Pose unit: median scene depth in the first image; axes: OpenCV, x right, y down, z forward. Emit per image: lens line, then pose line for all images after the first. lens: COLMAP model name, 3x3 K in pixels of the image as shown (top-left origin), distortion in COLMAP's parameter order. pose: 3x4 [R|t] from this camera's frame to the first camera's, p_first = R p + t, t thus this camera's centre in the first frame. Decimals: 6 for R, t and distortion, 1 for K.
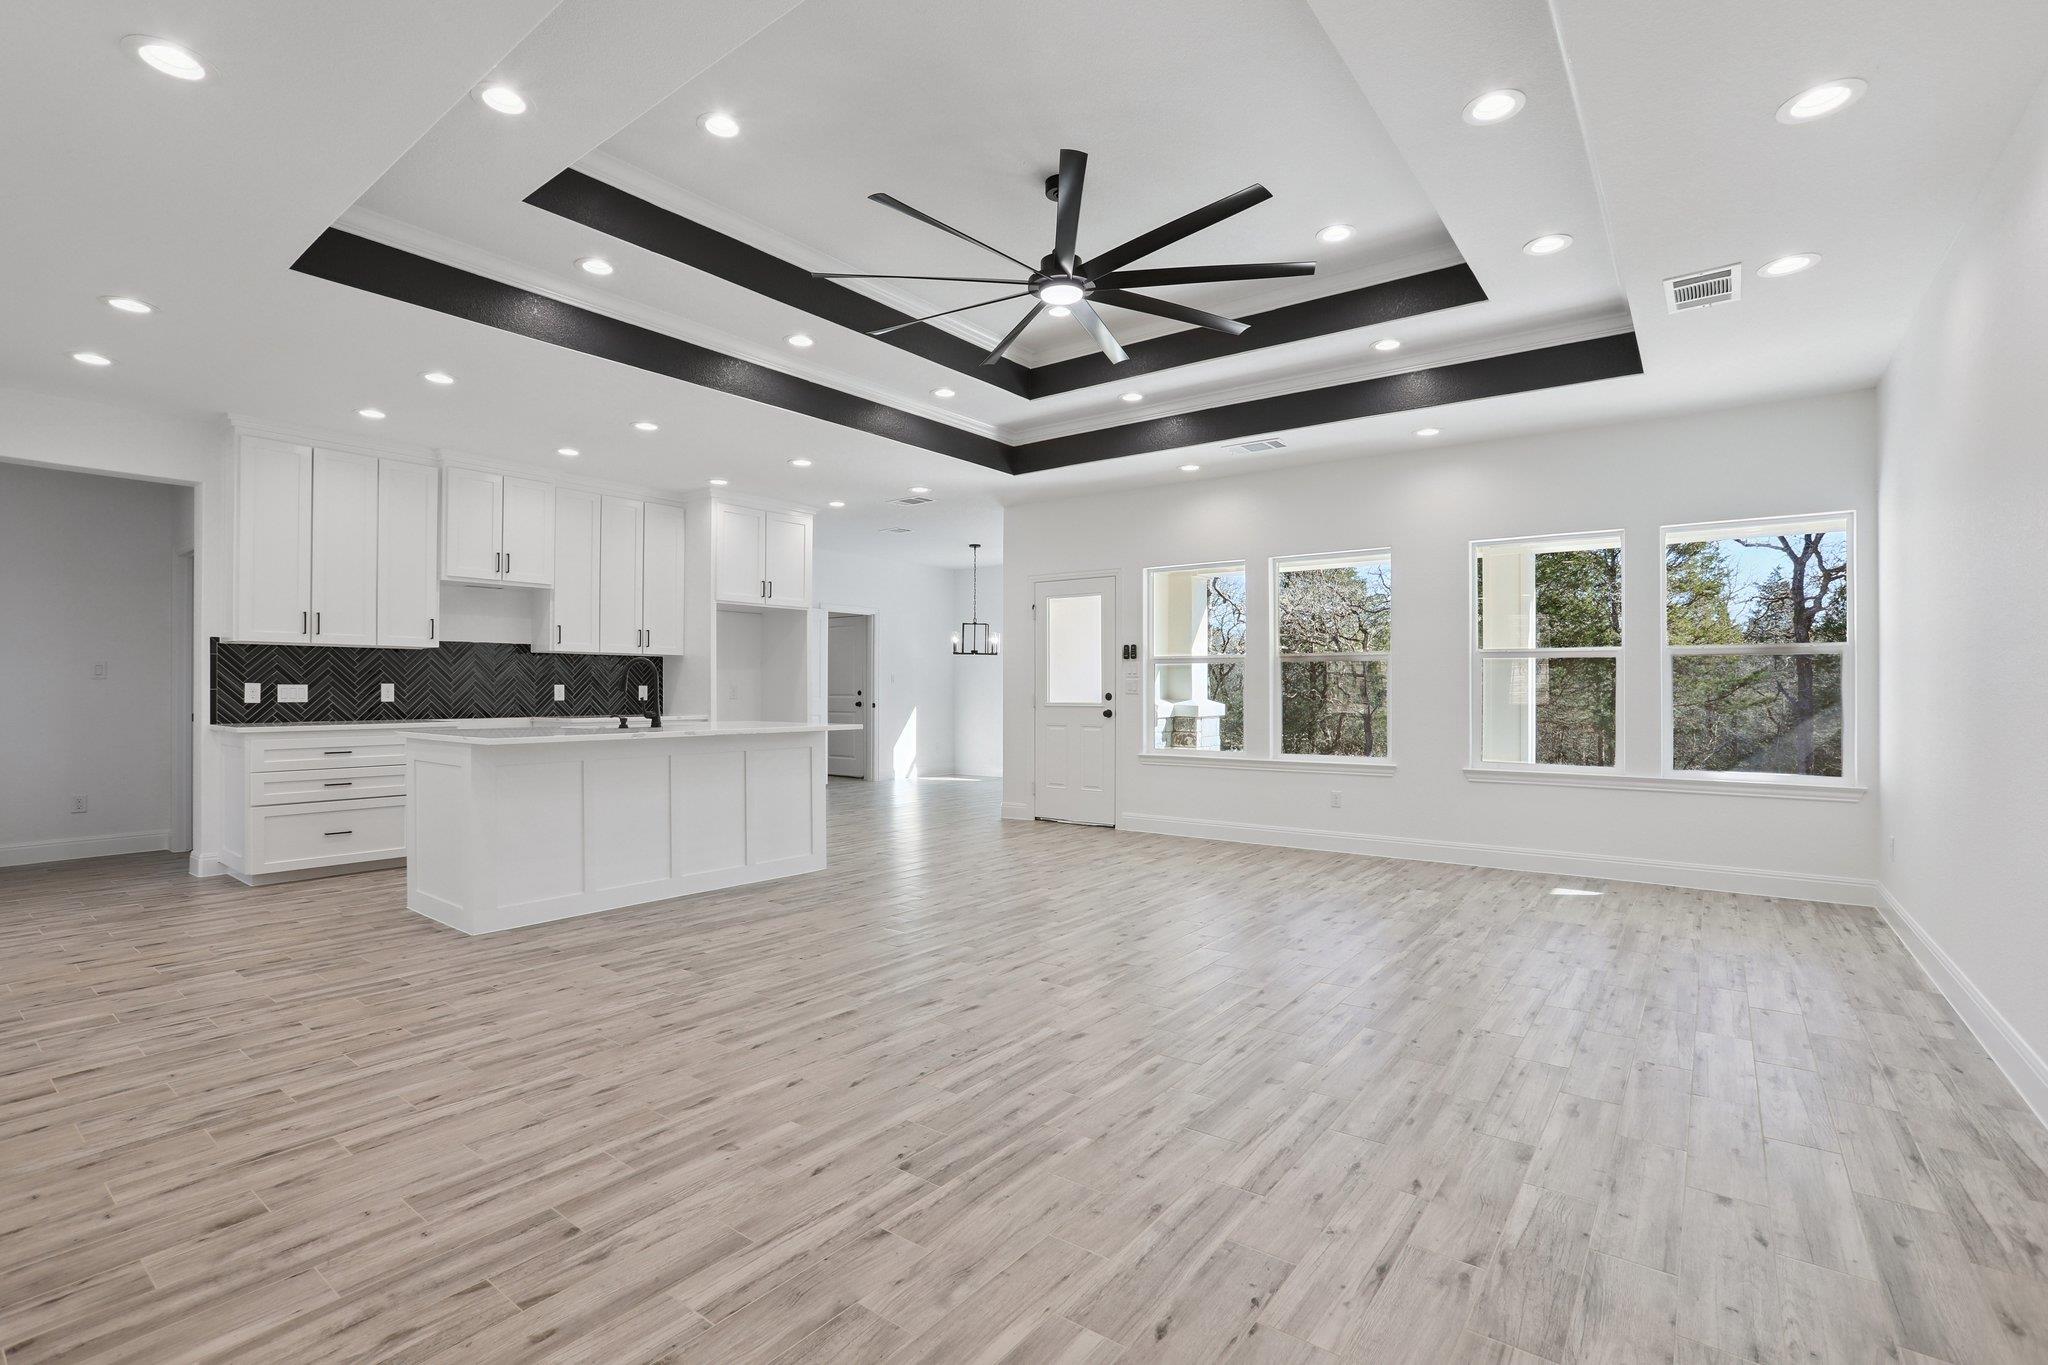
lens RADIAL K [[933.4, 0, 1007.1], [0, 933.4, 689.0], [0, 0, 1]] dist [-0.055902, 0.021677]
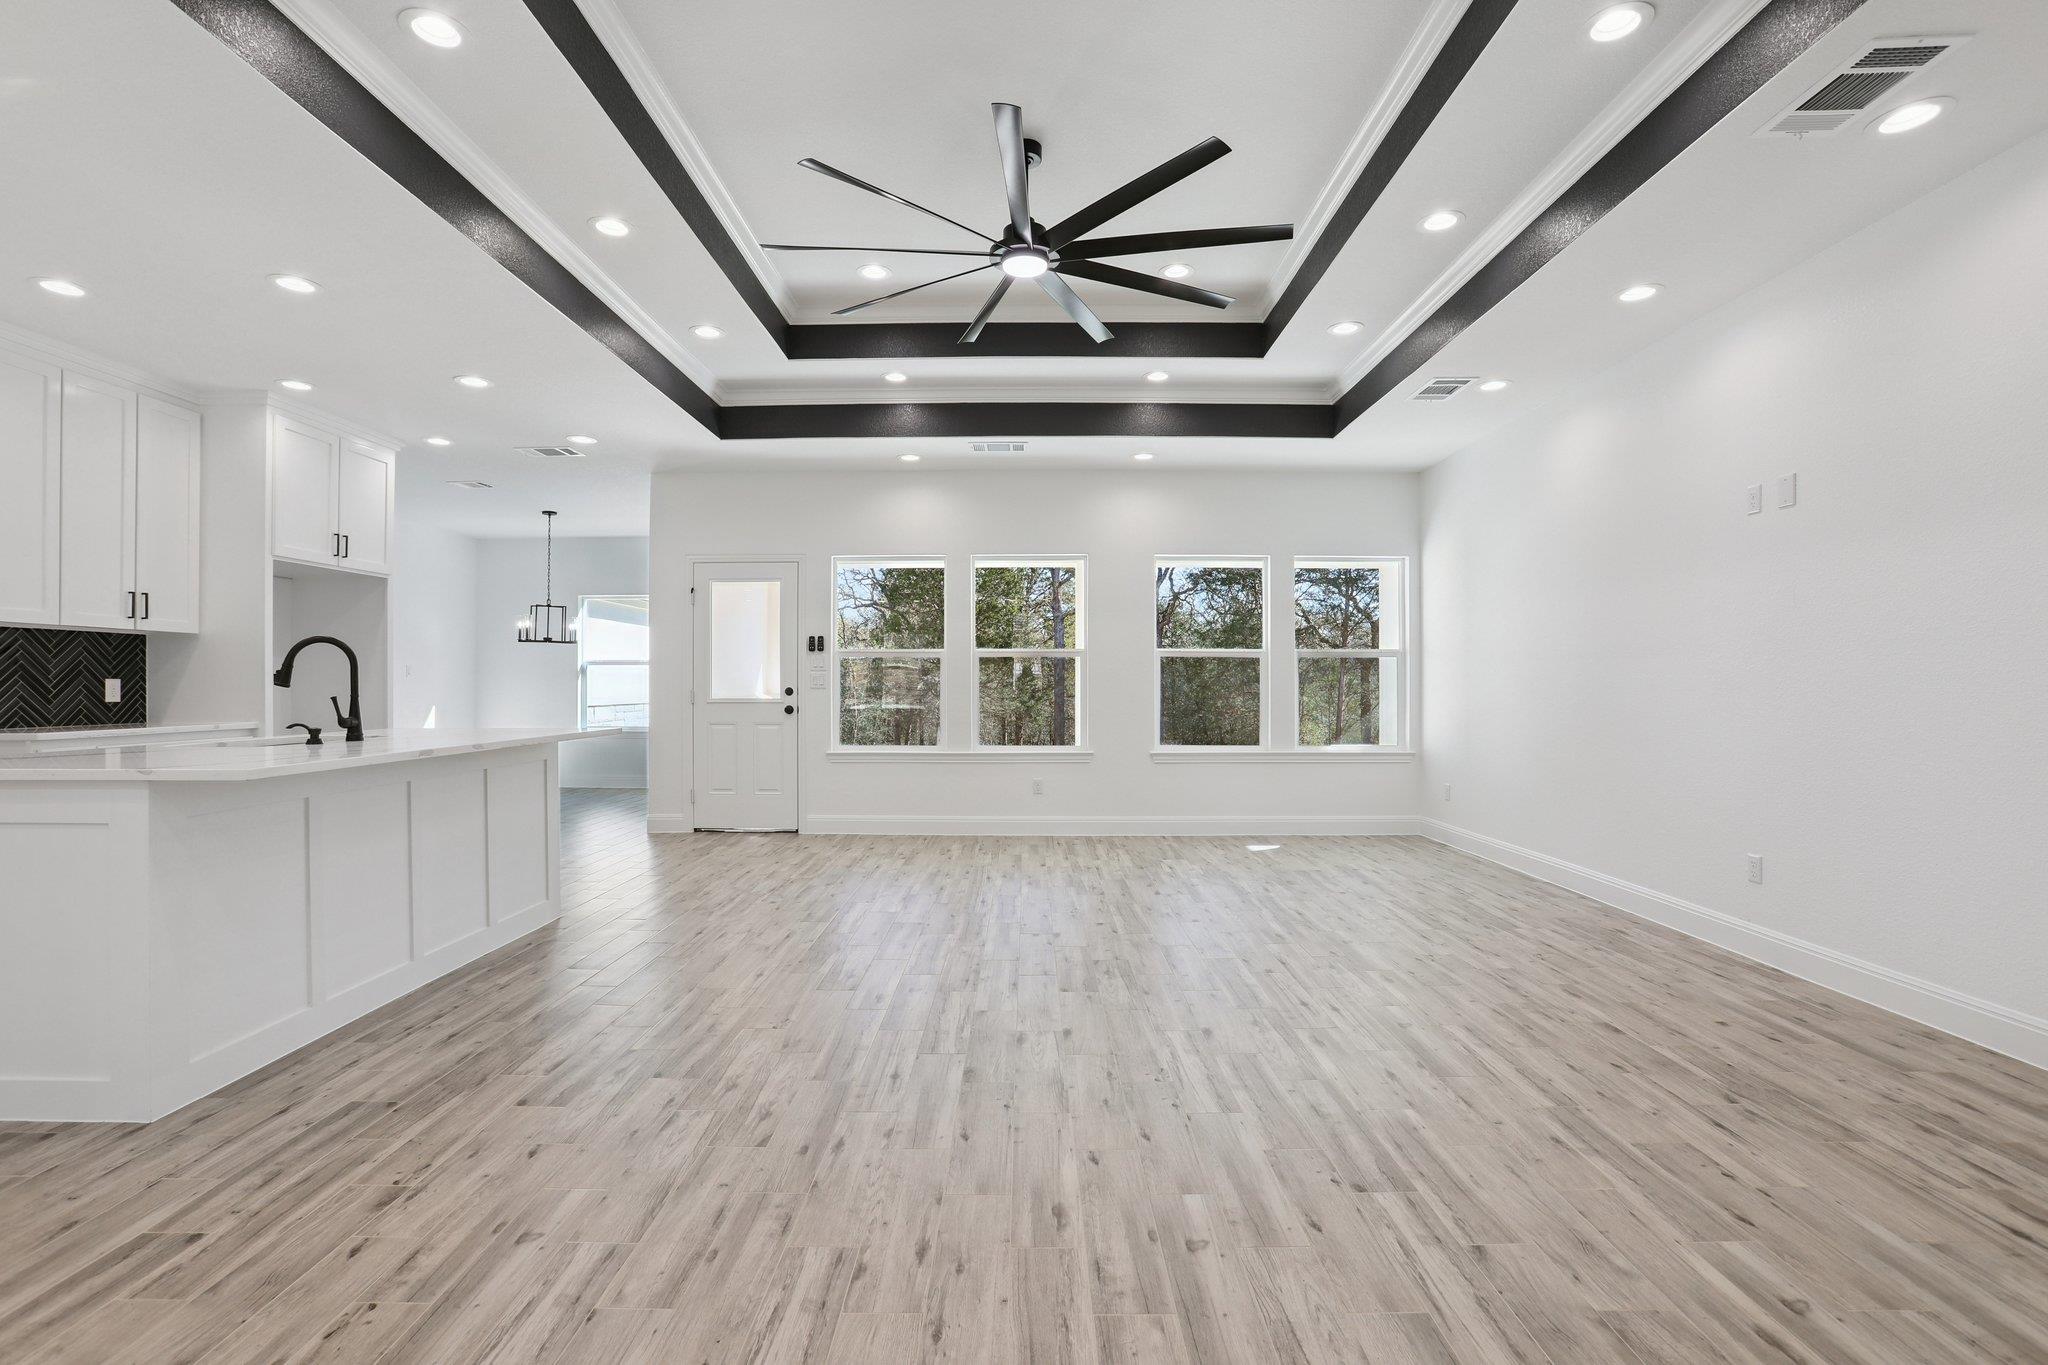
lens RADIAL K [[933.4, 0, 1009.8], [0, 933.4, 684.3], [0, 0, 1]] dist [-0.055902, 0.021677]
pose [[0.798264, -0.002038, 0.602305, -0.543110], [0.001718, 0.999998, 0.001107, 0.000847], [-0.602306, 0.000151, 0.798266, 0.265848]]
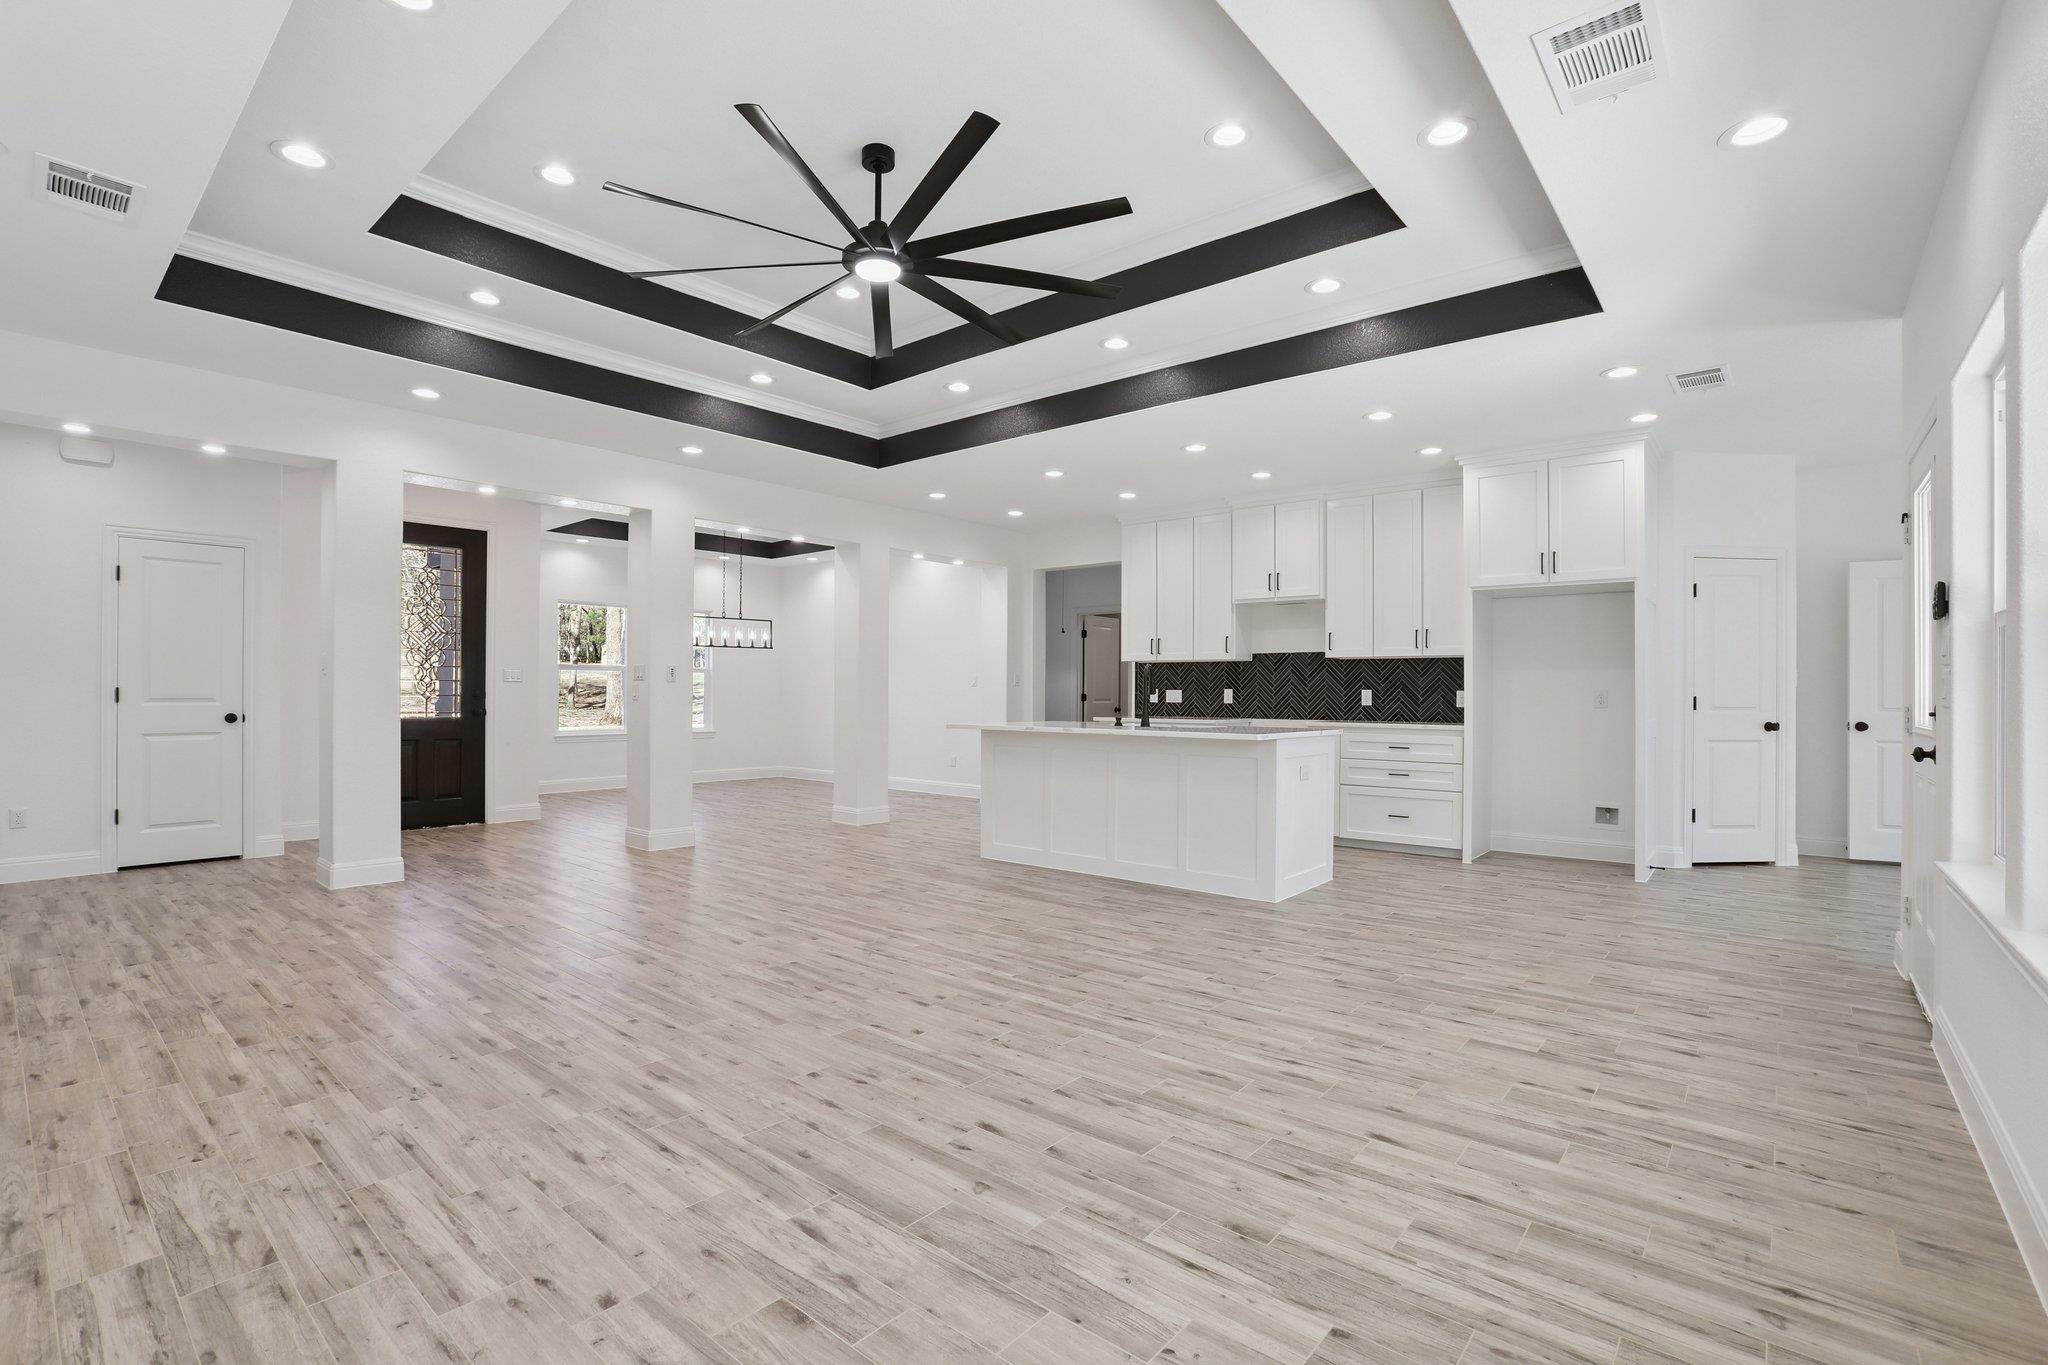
lens RADIAL K [[933.4, 0, 1009.8], [0, 933.4, 672.1], [0, 0, 1]] dist [-0.055902, 0.021677]
pose [[-0.051362, -0.023768, -0.998397, 1.036071], [-0.007098, 0.999700, -0.023434, 0.004248], [0.998655, 0.005883, -0.051515, 1.233404]]
